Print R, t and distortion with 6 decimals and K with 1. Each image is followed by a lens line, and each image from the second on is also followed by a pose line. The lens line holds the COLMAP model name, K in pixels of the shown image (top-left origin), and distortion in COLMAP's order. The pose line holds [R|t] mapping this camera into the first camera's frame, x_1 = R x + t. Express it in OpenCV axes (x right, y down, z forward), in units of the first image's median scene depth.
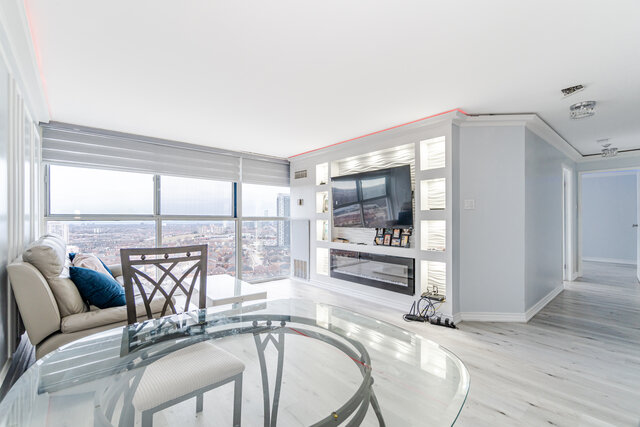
lens RADIAL K [[280.7, 0, 313.0], [0, 280.7, 217.4], [0, 0, 1]] dist [-0.001674, -0.000011]
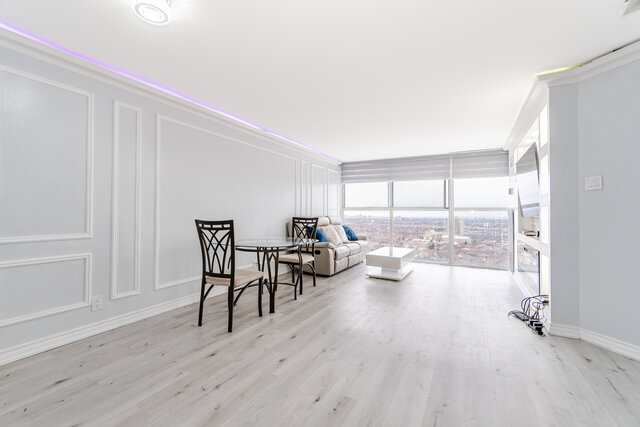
lens RADIAL K [[278.4, 0, 322.1], [0, 278.4, 210.9], [0, 0, 1]] dist [-0.001404, -0.000260]
pose [[0.373339, -0.006426, -0.927673, 0.812908], [0.000436, 0.999977, -0.006752, 0.024390], [0.927695, 0.002116, 0.373333, 0.066331]]
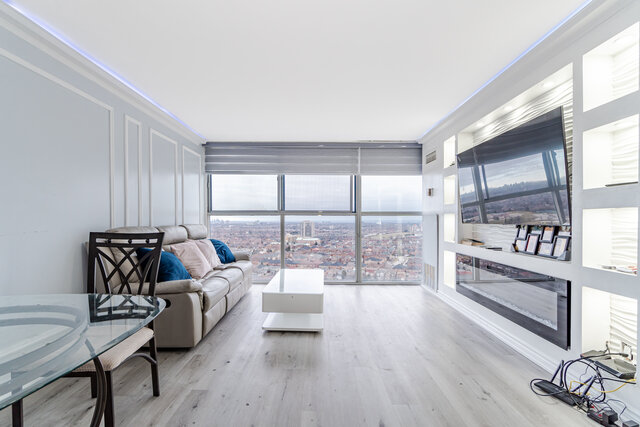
lens RADIAL K [[276.8, 0, 321.2], [0, 276.8, 221.1], [0, 0, 1]] dist [-0.000094, 0.000229]
pose [[0.769616, 0.005965, -0.638479, 0.301519], [0.004610, 0.999878, 0.014898, 0.019839], [0.638490, -0.014409, 0.769495, 0.268348]]
